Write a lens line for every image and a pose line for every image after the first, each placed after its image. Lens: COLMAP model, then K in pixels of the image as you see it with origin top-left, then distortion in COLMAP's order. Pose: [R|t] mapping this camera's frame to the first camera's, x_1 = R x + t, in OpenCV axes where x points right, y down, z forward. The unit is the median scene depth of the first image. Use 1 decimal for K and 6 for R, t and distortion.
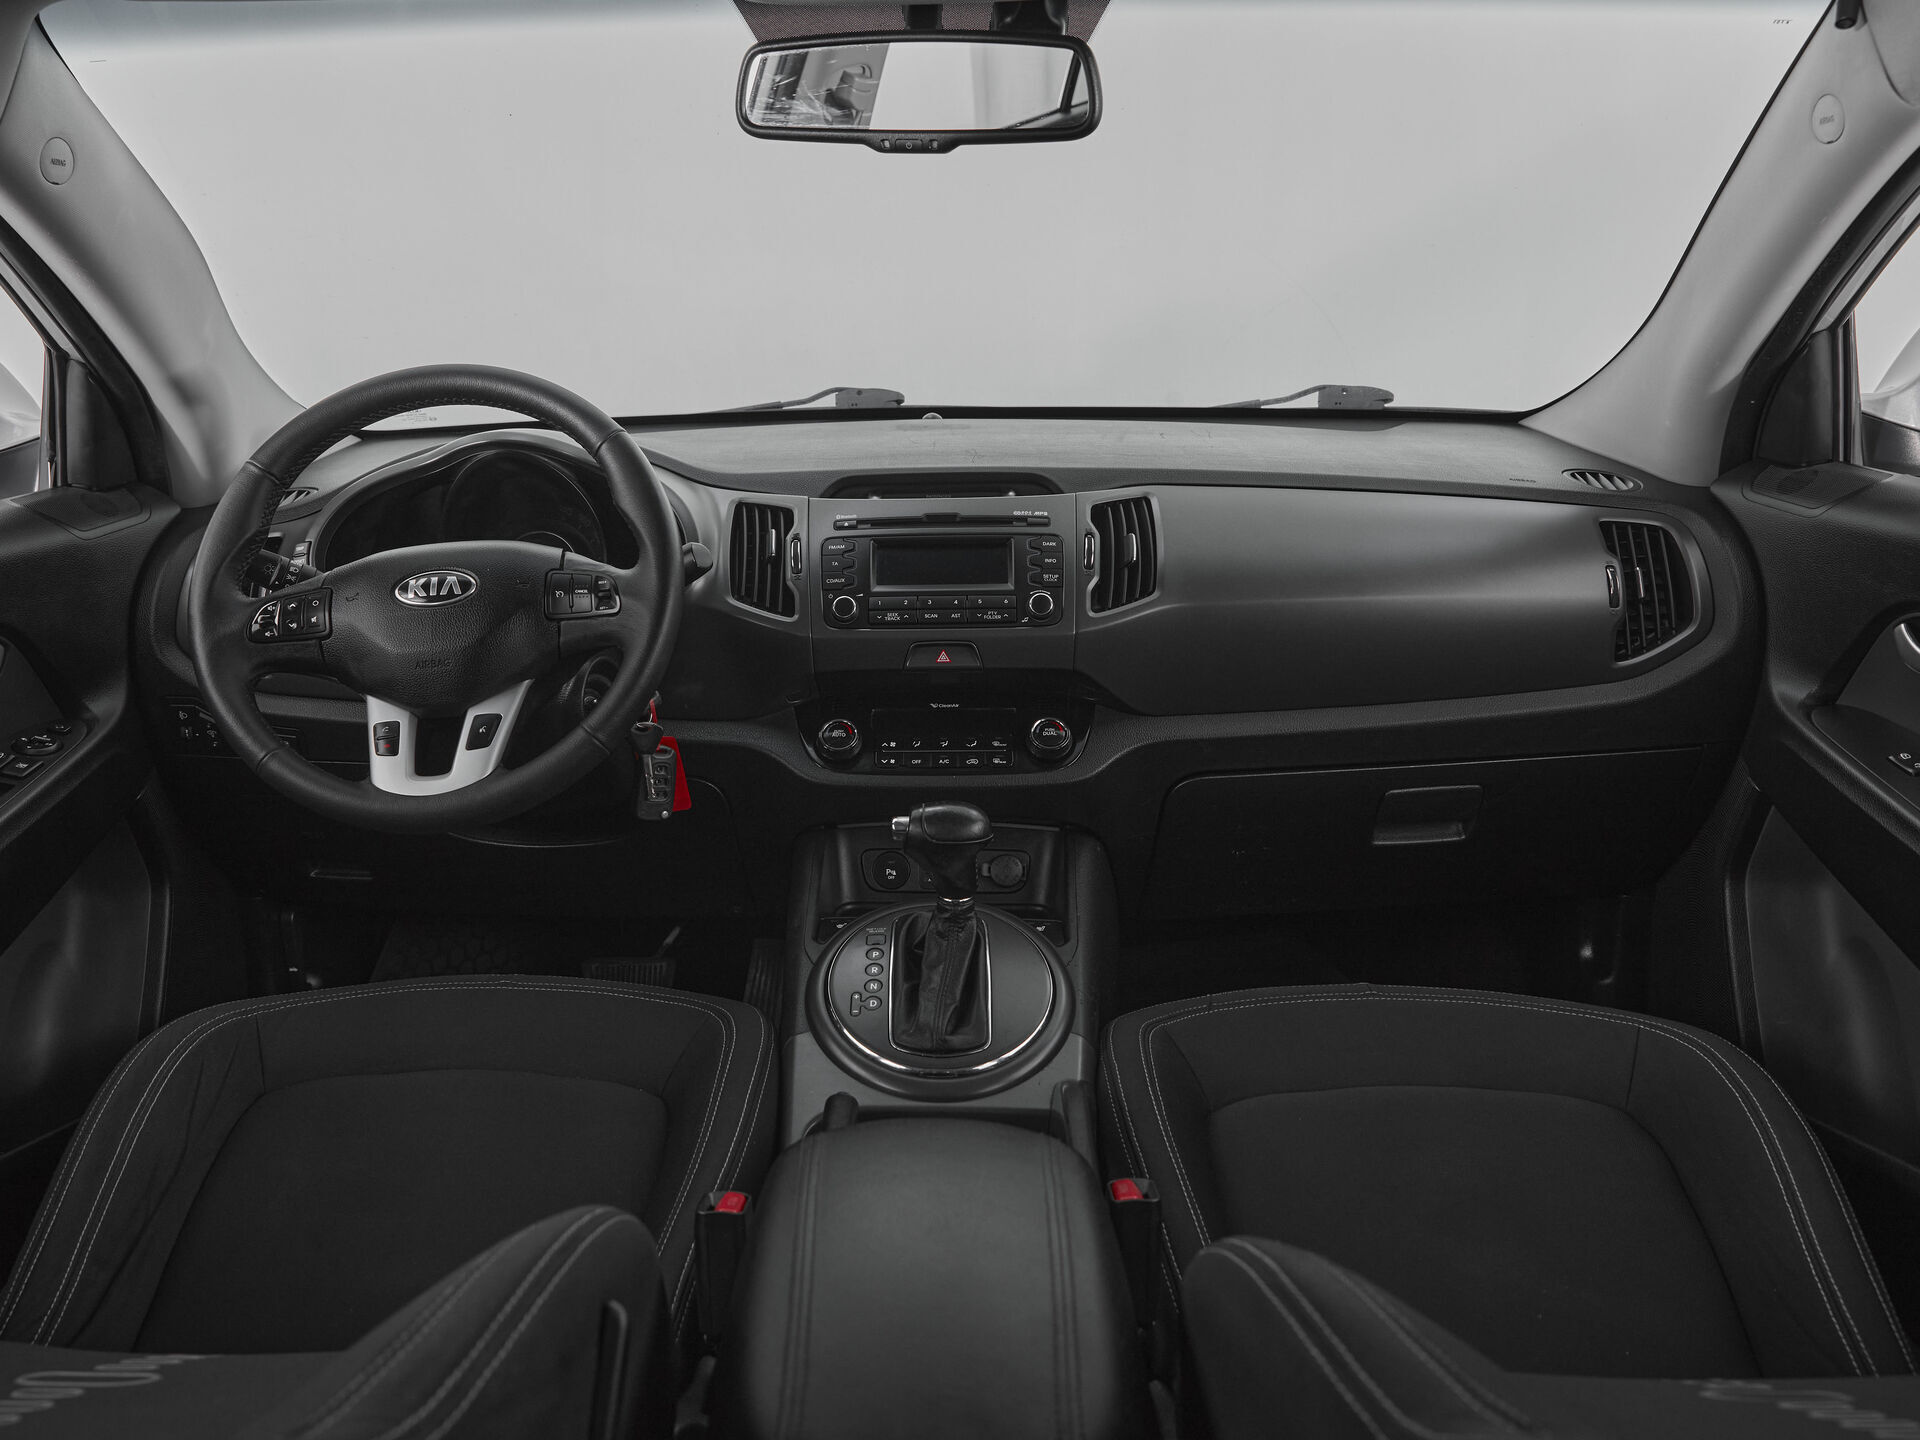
lens RADIAL K [[1477.9, 0, 881.3], [0, 1477.9, 700.8], [0, 0, 1]] dist [-0.004371, 0.004926]
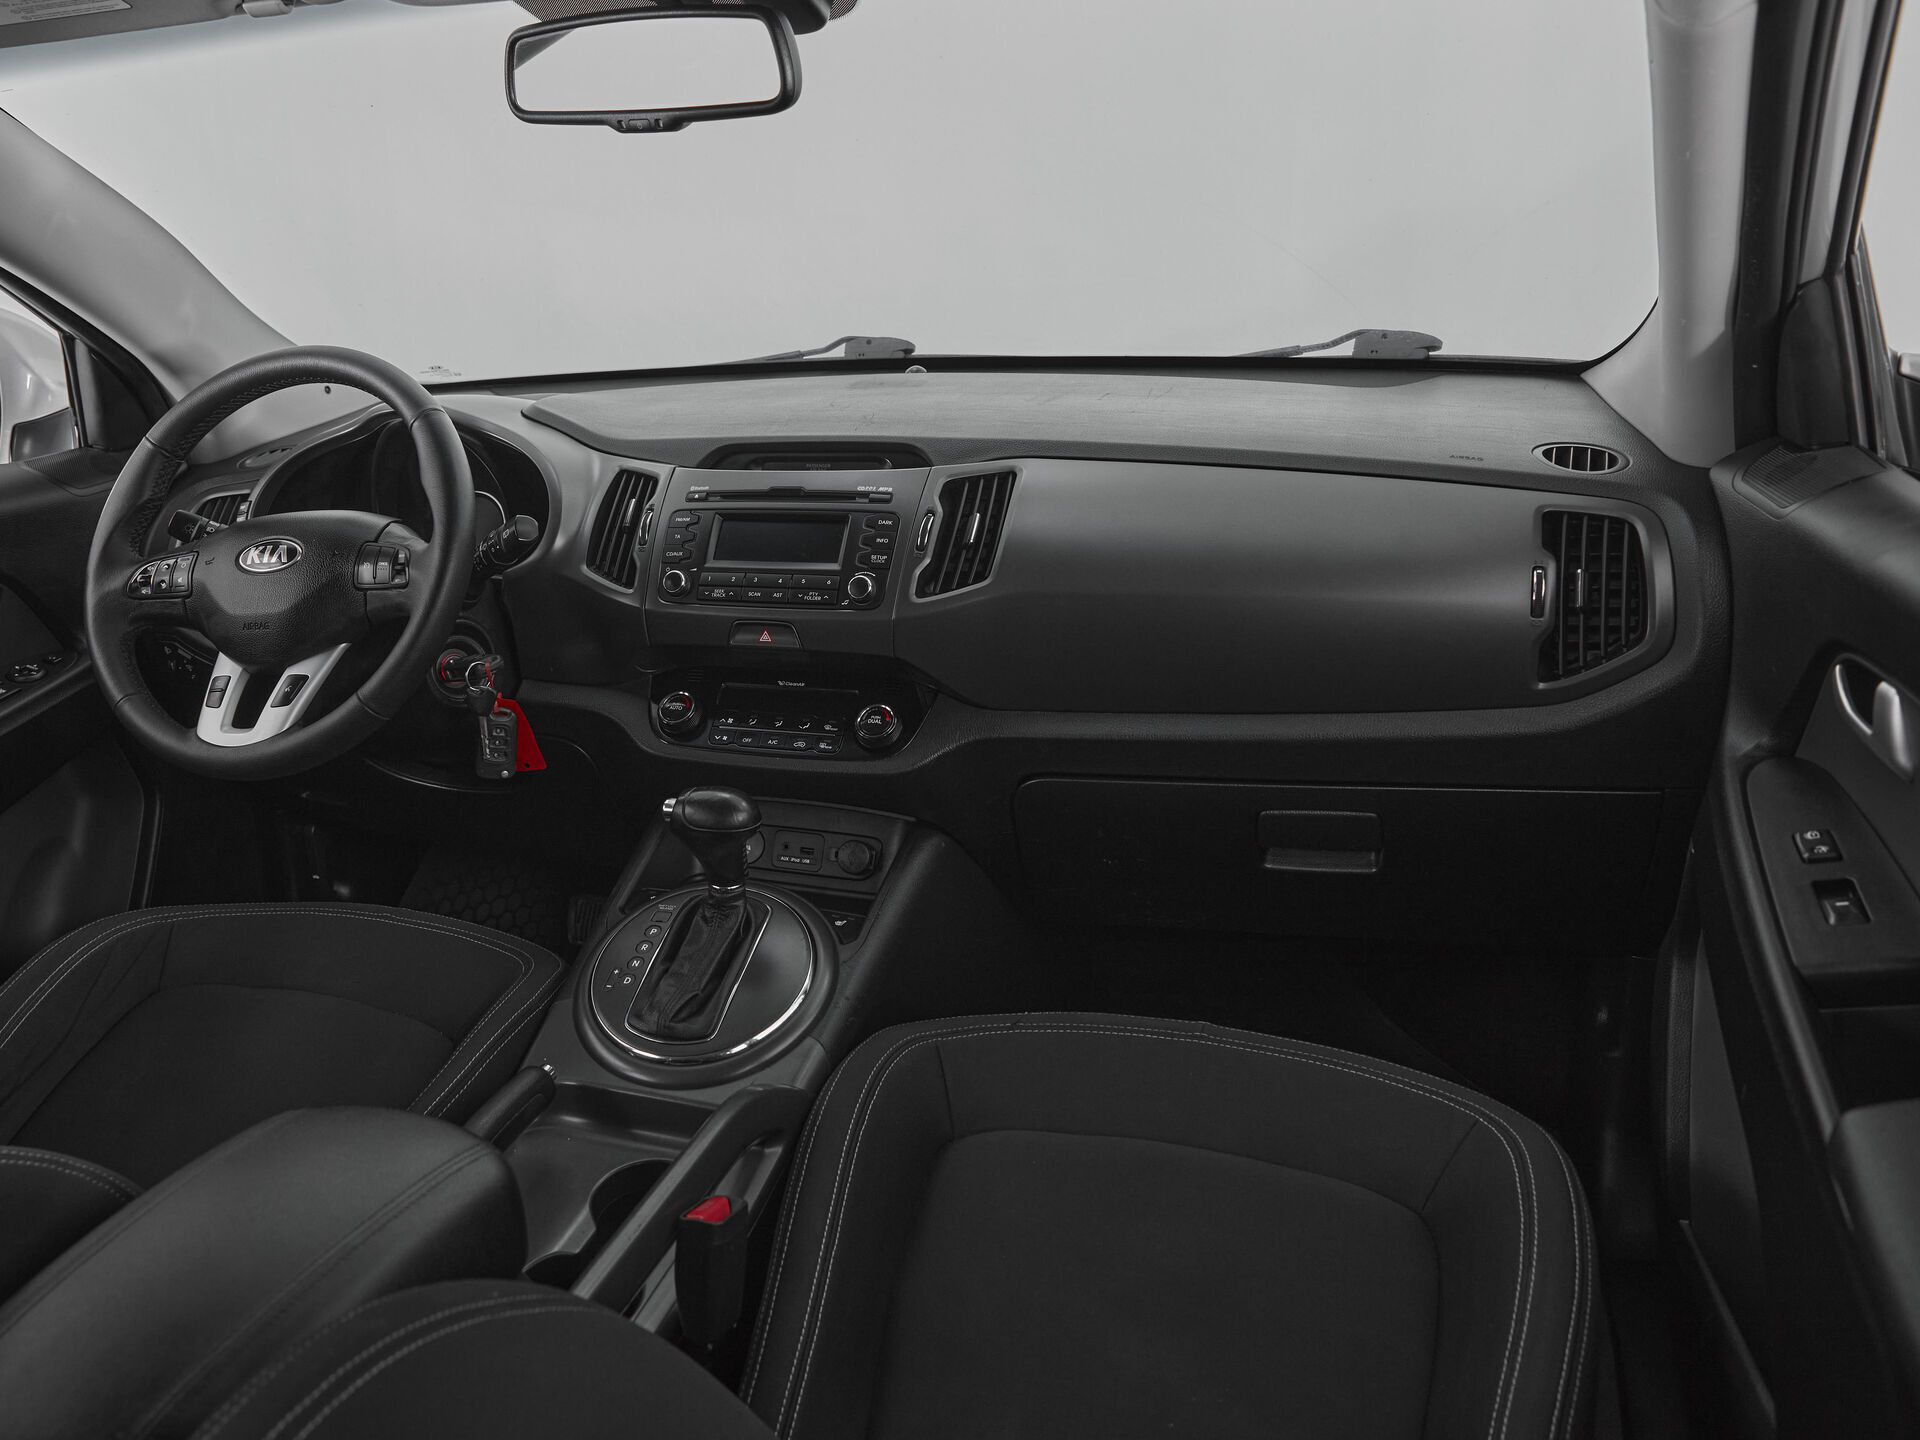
lens RADIAL K [[1520.9, 0, 806.2], [0, 1520.9, 674.5], [0, 0, 1]] dist [-0.004019, 0.005031]
pose [[0.944886, 0.059623, -0.321924, 0.385340], [-0.045695, 0.997670, 0.050657, -0.055714], [0.324194, -0.033155, 0.945409, 0.055838]]
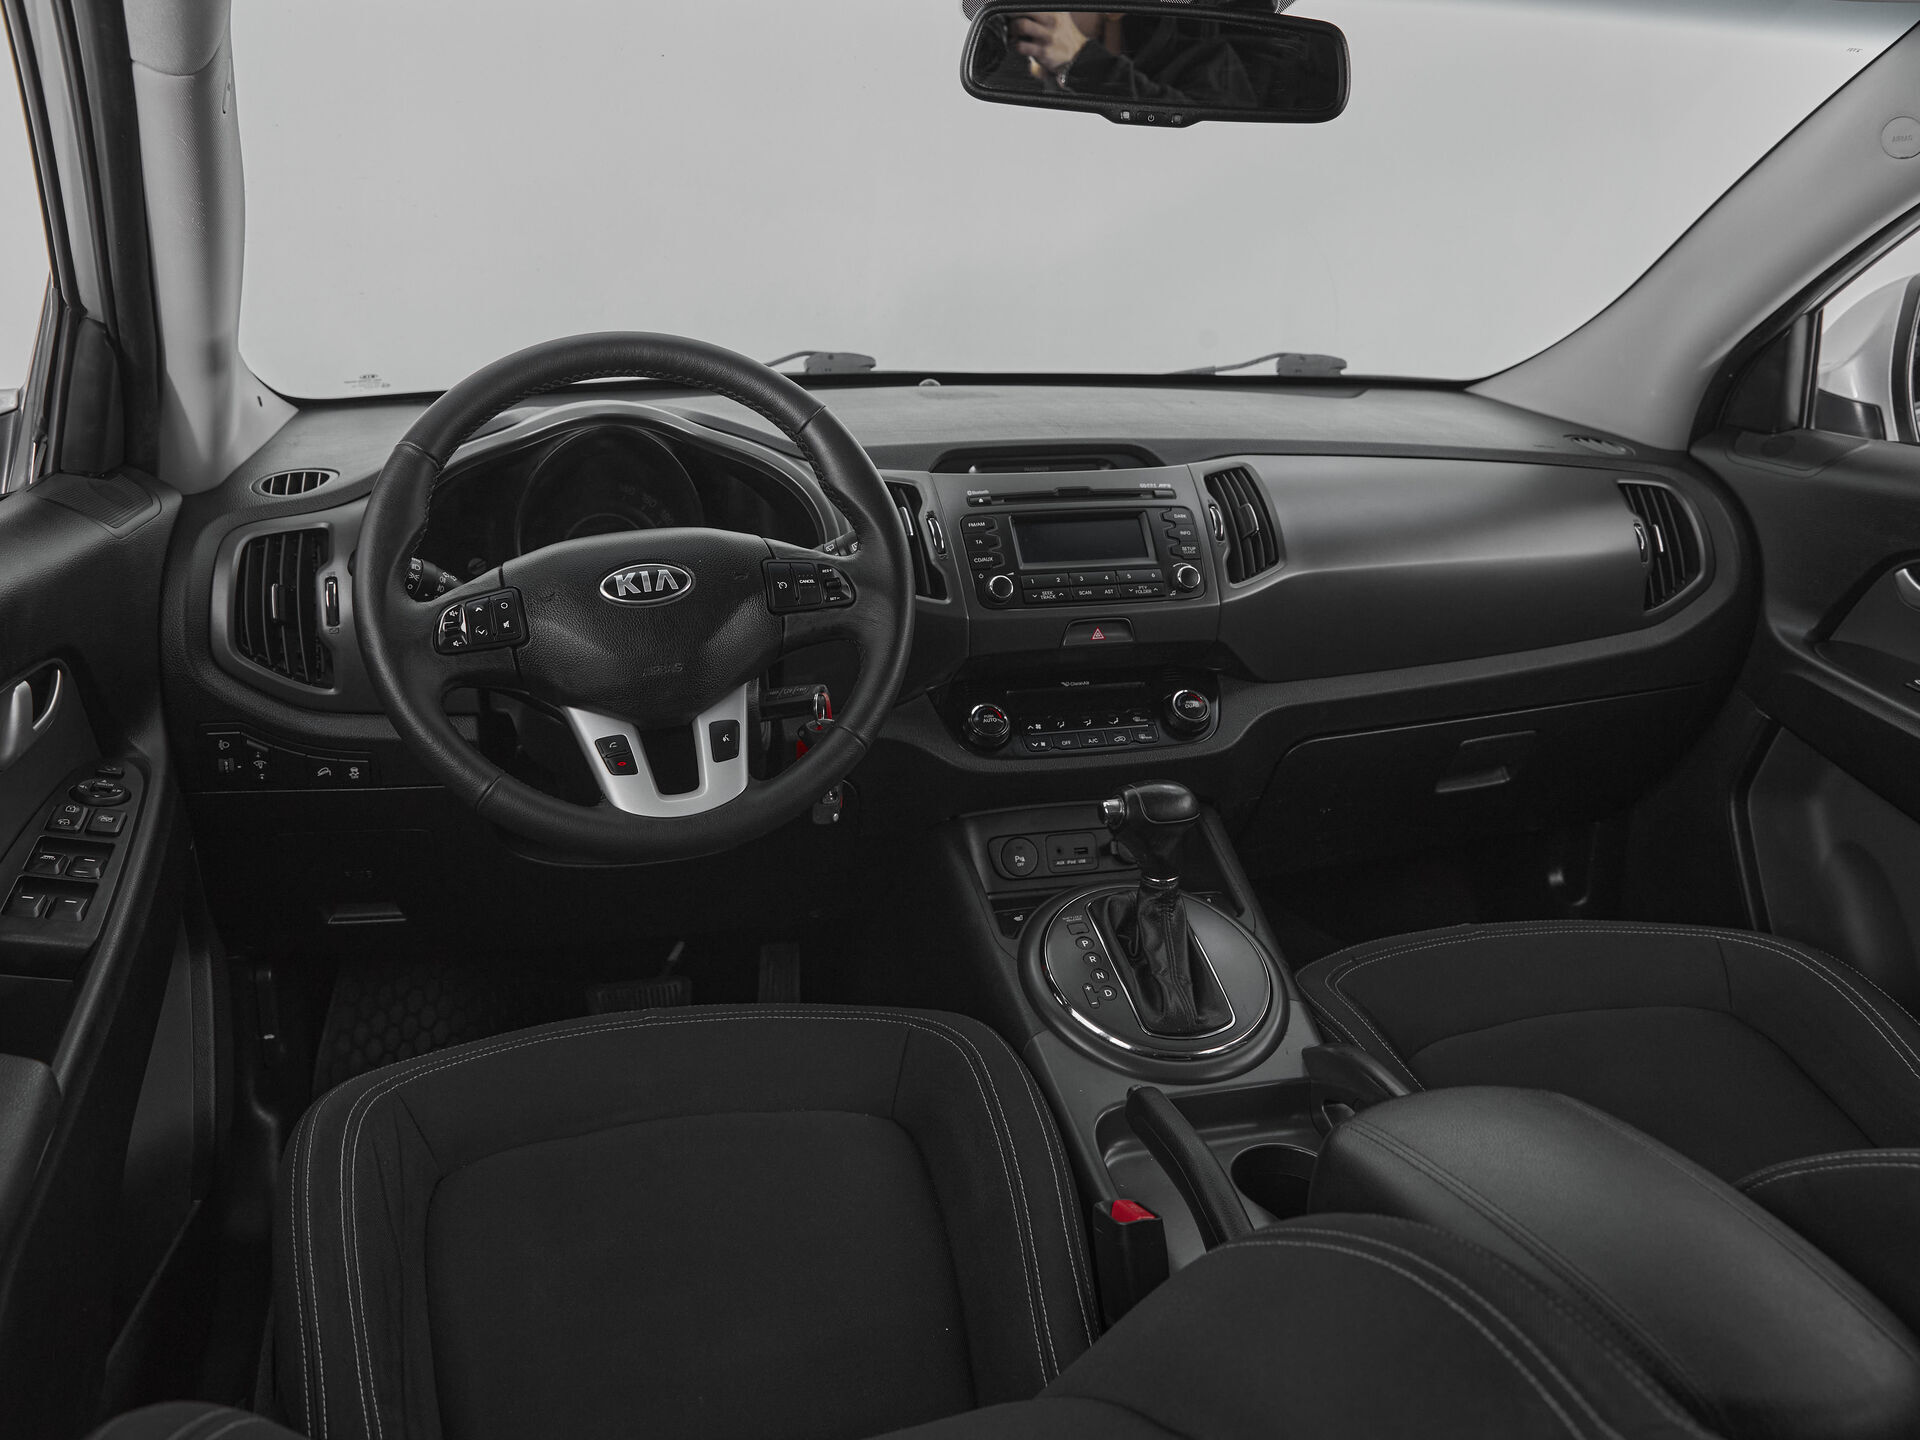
lens RADIAL K [[1571.2, 0, 893.3], [0, 1571.2, 665.4], [0, 0, 1]] dist [-0.003424, -0.001679]
pose [[0.955806, -0.050889, 0.289561, -0.382771], [0.051458, 0.998659, 0.005655, -0.021443], [-0.289461, 0.009495, 0.957143, 0.041936]]
